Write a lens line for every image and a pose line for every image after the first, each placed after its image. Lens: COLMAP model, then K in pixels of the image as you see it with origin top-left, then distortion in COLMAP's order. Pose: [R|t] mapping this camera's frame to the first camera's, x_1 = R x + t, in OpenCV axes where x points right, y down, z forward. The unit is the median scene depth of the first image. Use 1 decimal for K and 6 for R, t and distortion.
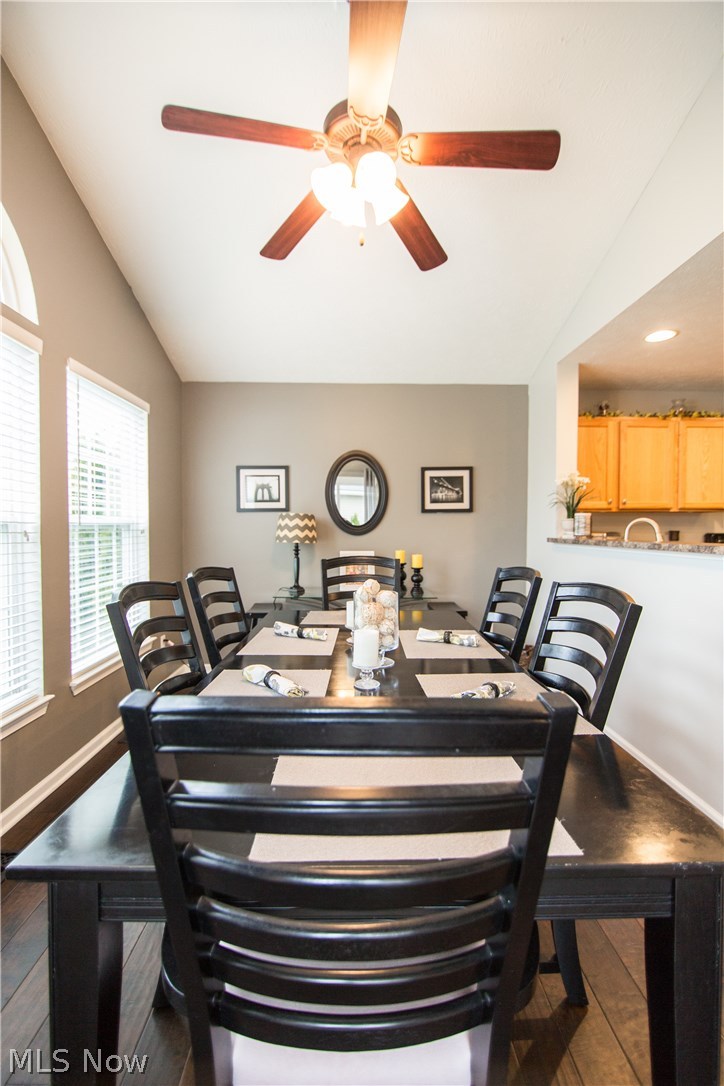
lens RADIAL K [[485.1, 0, 362.0], [0, 485.1, 543.0], [0, 0, 1]] dist [0.000420, 0.000090]
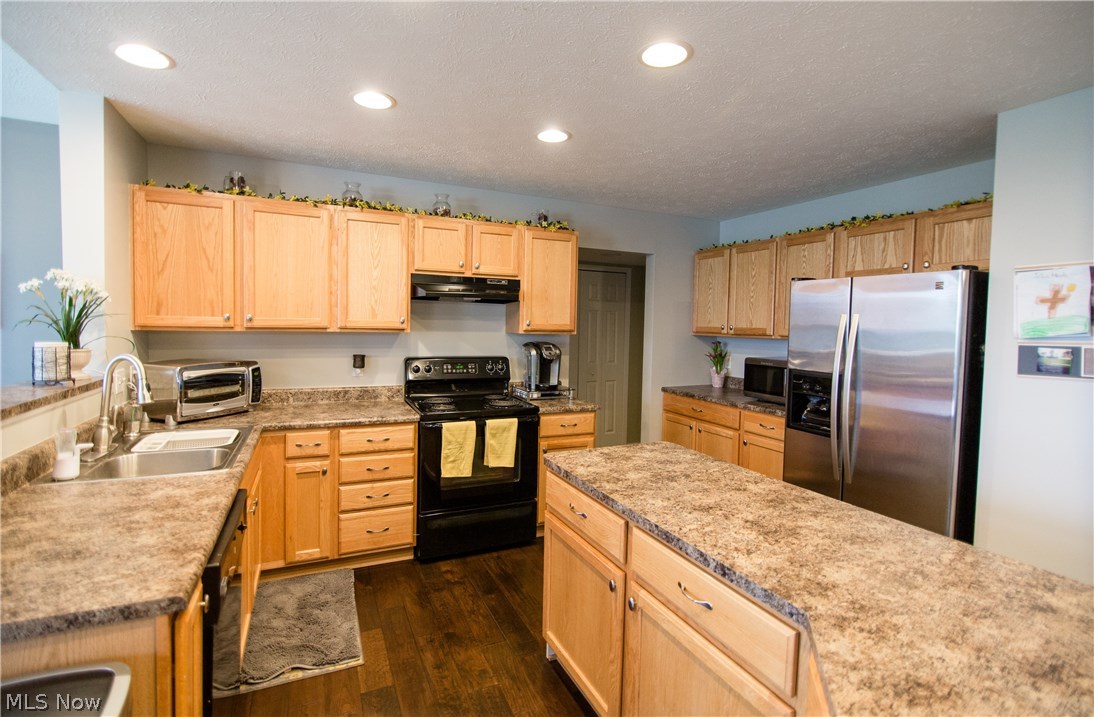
lens RADIAL K [[513.8, 0, 548.7], [0, 513.8, 348.9], [0, 0, 1]] dist [-0.000305, 0.000061]
pose [[0.911065, -0.003430, 0.412250, 0.621802], [-0.006760, 0.999707, 0.023257, -0.059542], [-0.412208, -0.023975, 0.910774, 0.140599]]
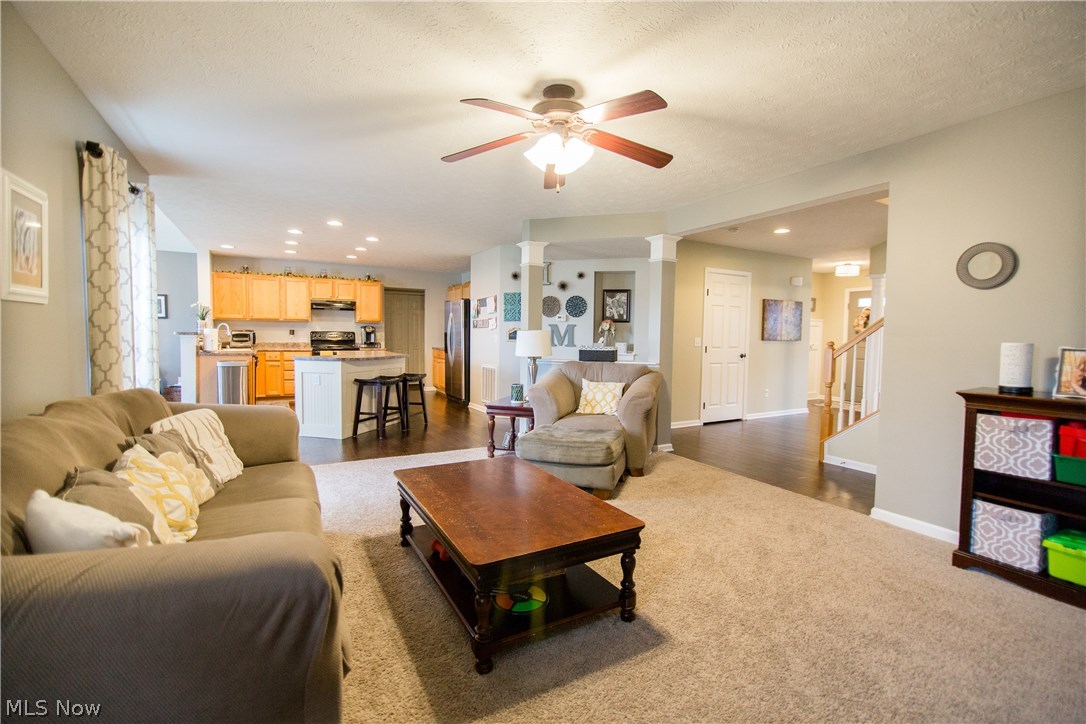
lens RADIAL K [[485.1, 0, 543.0], [0, 485.1, 362.0], [0, 0, 1]] dist [0.000420, 0.000090]
pose [[0.876931, -0.019307, 0.480229, 0.626694], [0.006321, 0.999570, 0.028644, 0.058864], [-0.480575, -0.022084, 0.876675, -1.366437]]
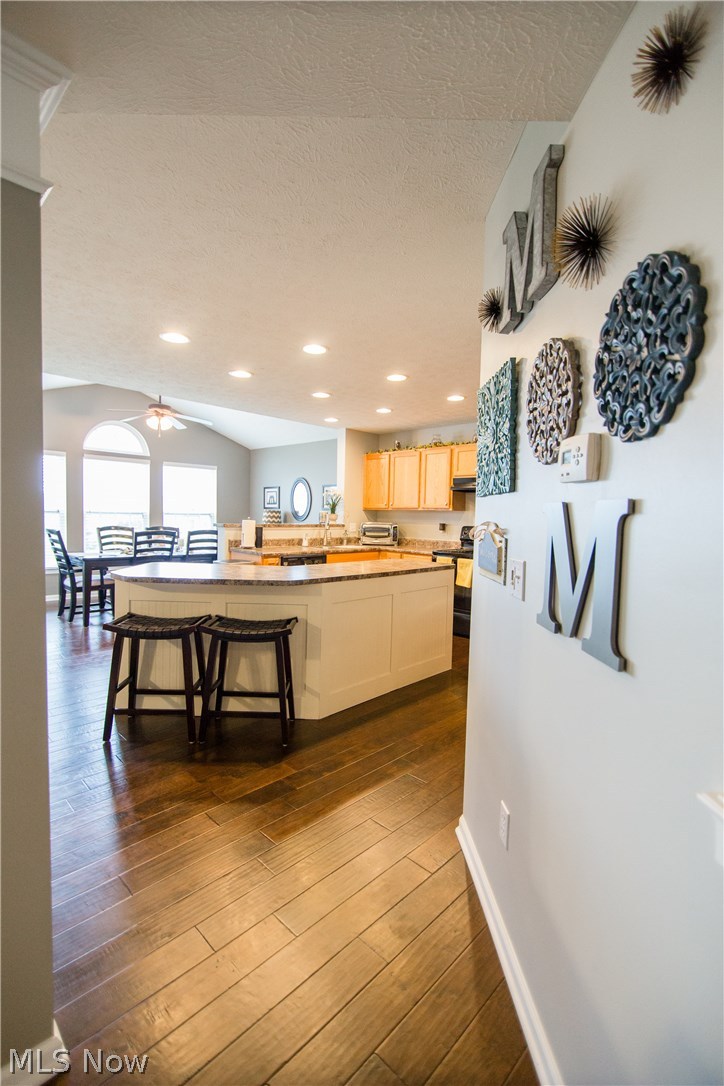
lens RADIAL K [[485.1, 0, 362.0], [0, 485.1, 543.0], [0, 0, 1]] dist [0.000420, 0.000090]
pose [[0.705480, 0.059935, -0.706192, 1.579252], [-0.048553, 0.998164, 0.036210, -0.010956], [0.707065, 0.008742, 0.707094, -0.213524]]
